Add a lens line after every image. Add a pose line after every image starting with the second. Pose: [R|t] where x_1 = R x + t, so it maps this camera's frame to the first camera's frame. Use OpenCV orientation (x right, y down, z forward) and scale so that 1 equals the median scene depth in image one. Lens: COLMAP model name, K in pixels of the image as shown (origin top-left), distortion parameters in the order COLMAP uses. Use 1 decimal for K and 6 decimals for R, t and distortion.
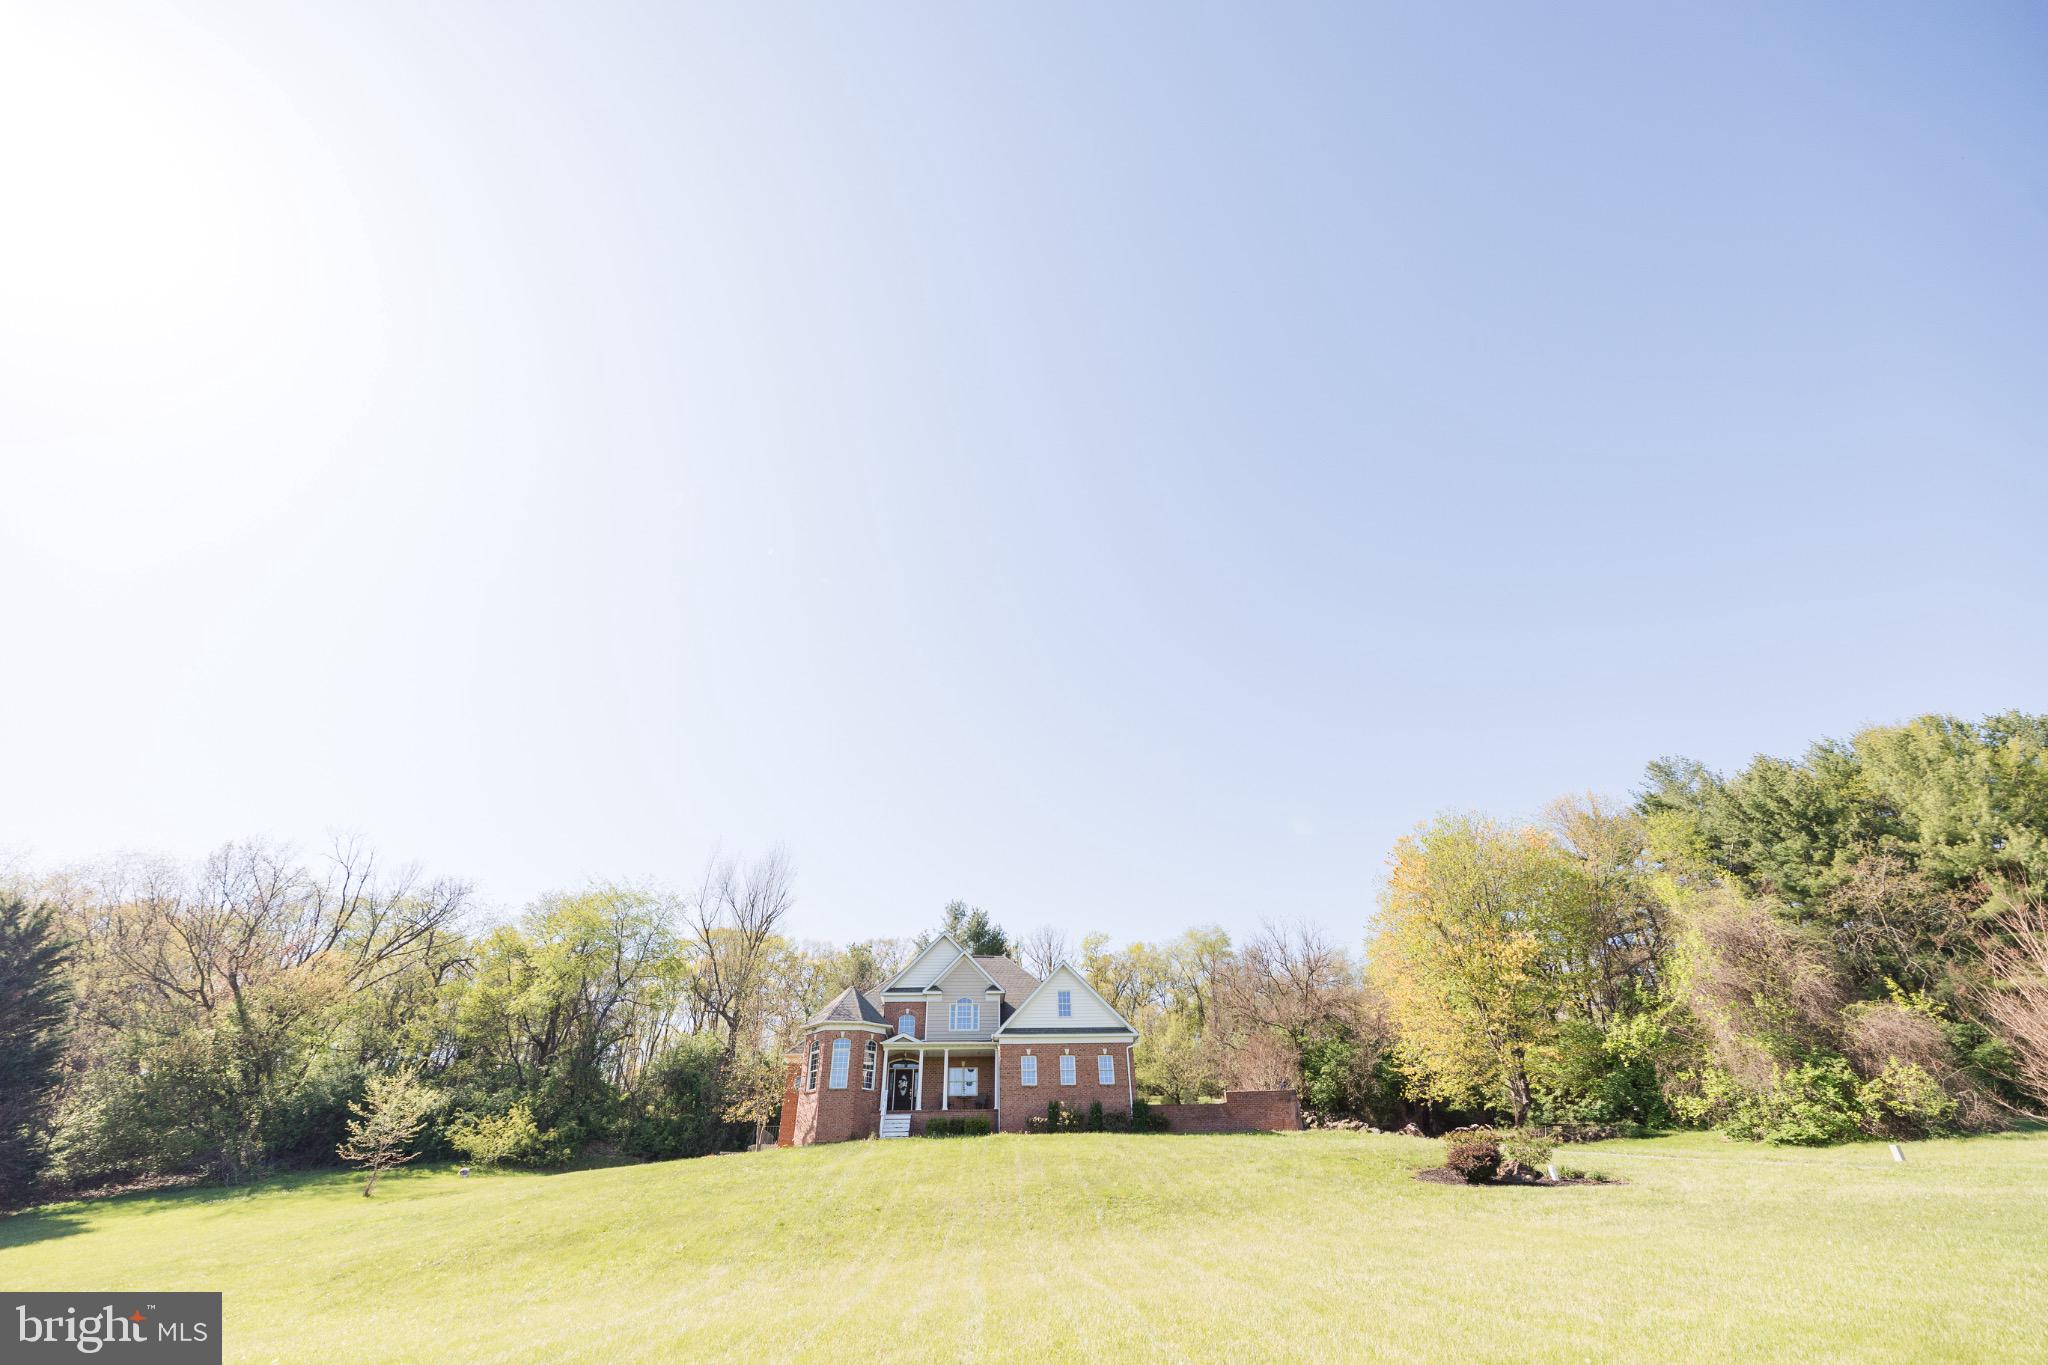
lens RADIAL K [[856.7, 0, 1023.3], [0, 856.7, 675.2], [0, 0, 1]] dist [0.002245, -0.000526]
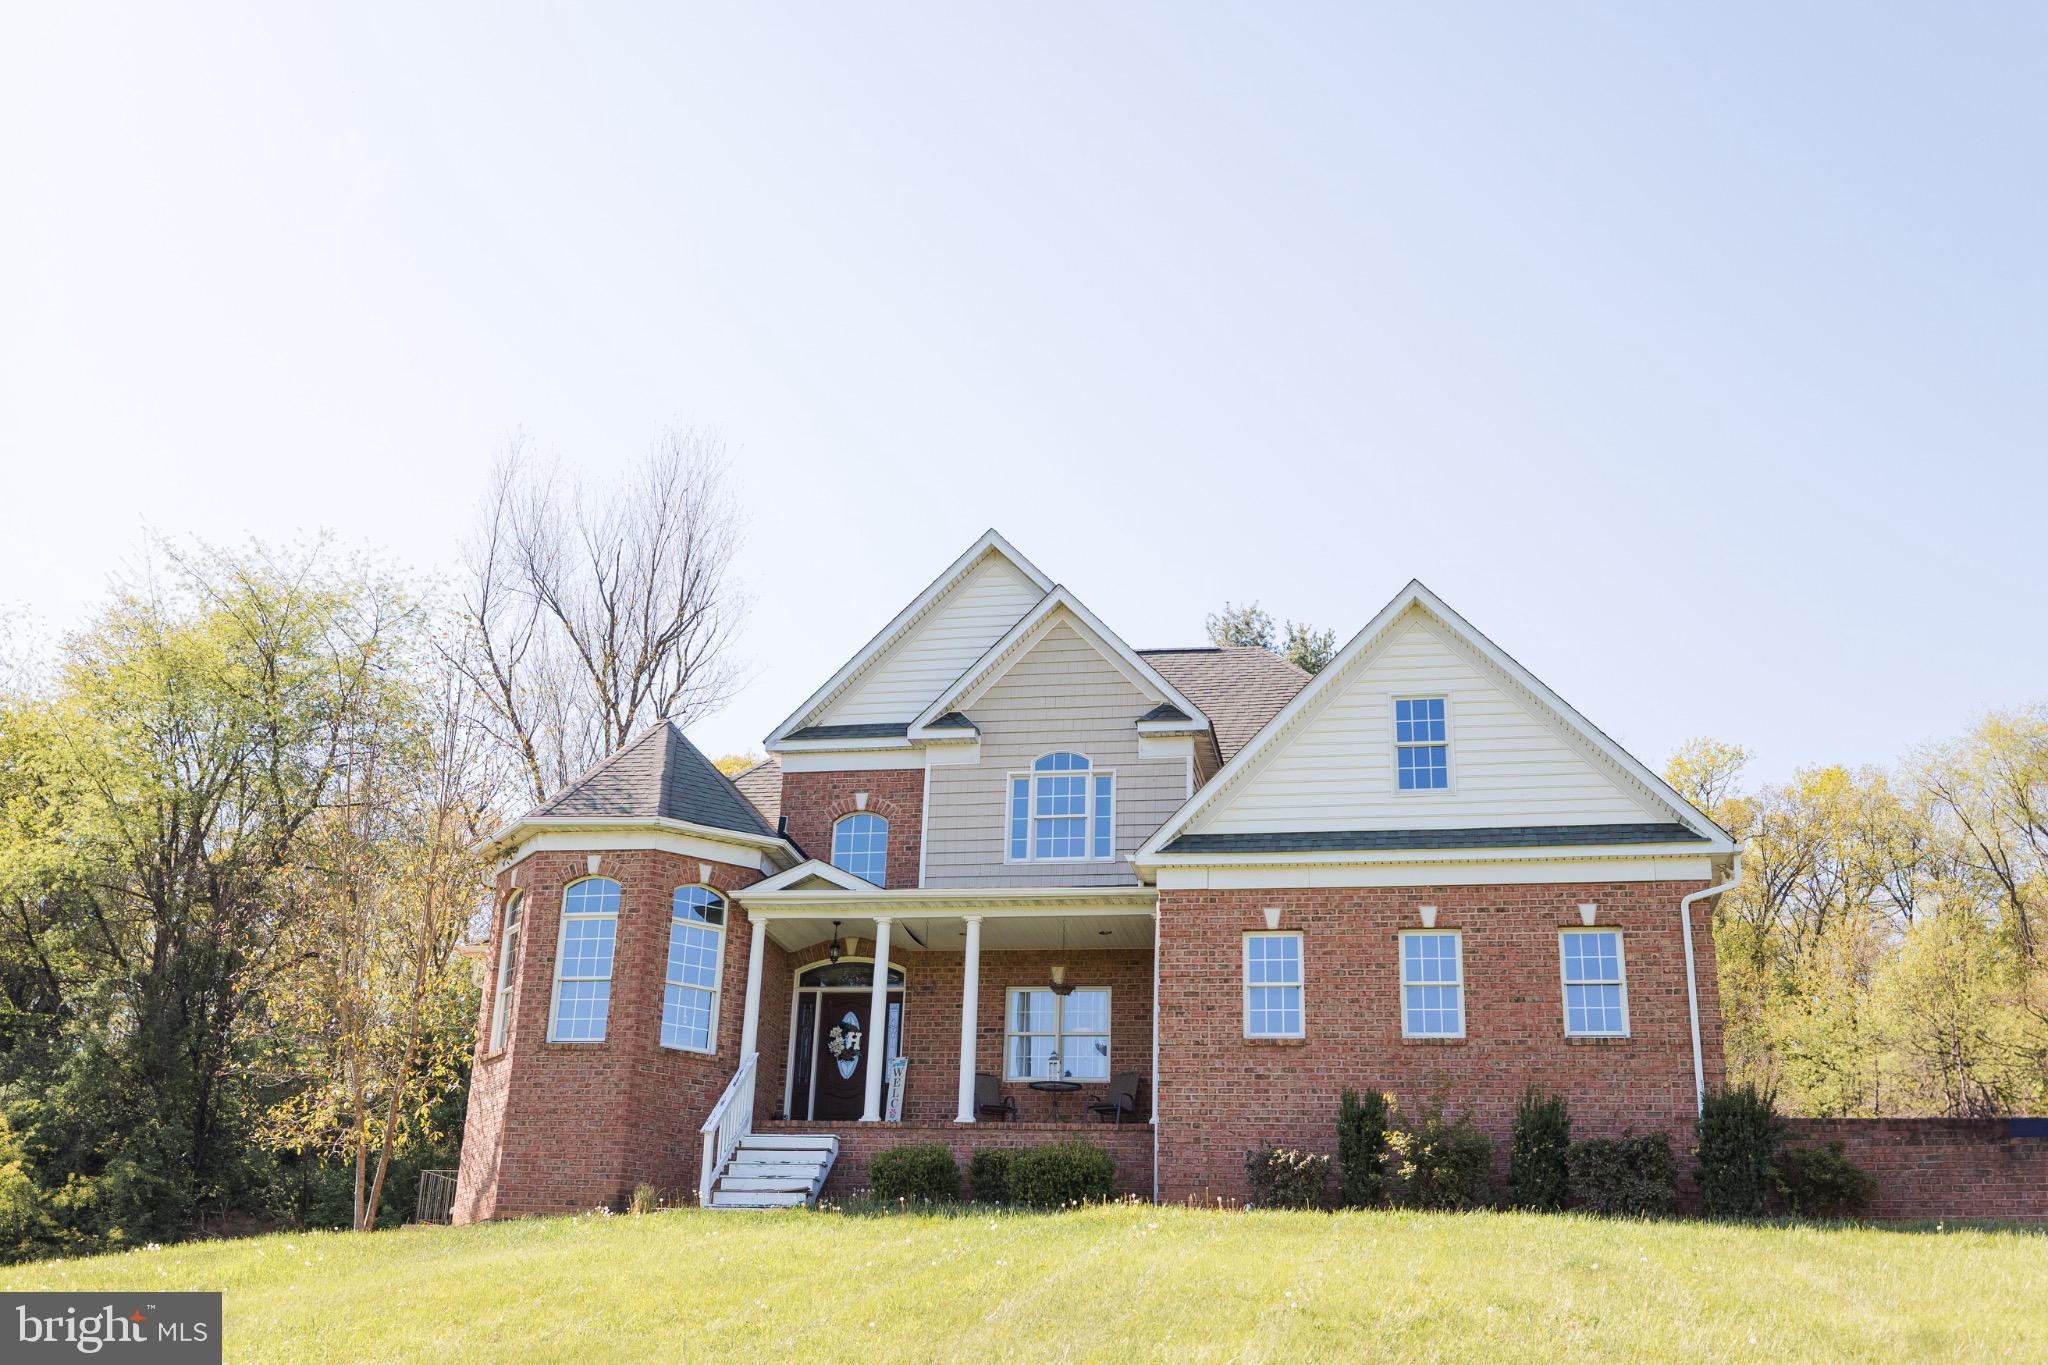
lens RADIAL K [[1970.2, 0, 1024.0], [0, 1970.2, 682.5], [0, 0, 1]] dist [0.016867, 0.012546]
pose [[0.963105, -0.043450, -0.265597, 0.092685], [0.099048, 0.974840, 0.199692, 0.246994], [0.250238, -0.218631, 0.943176, 0.445570]]
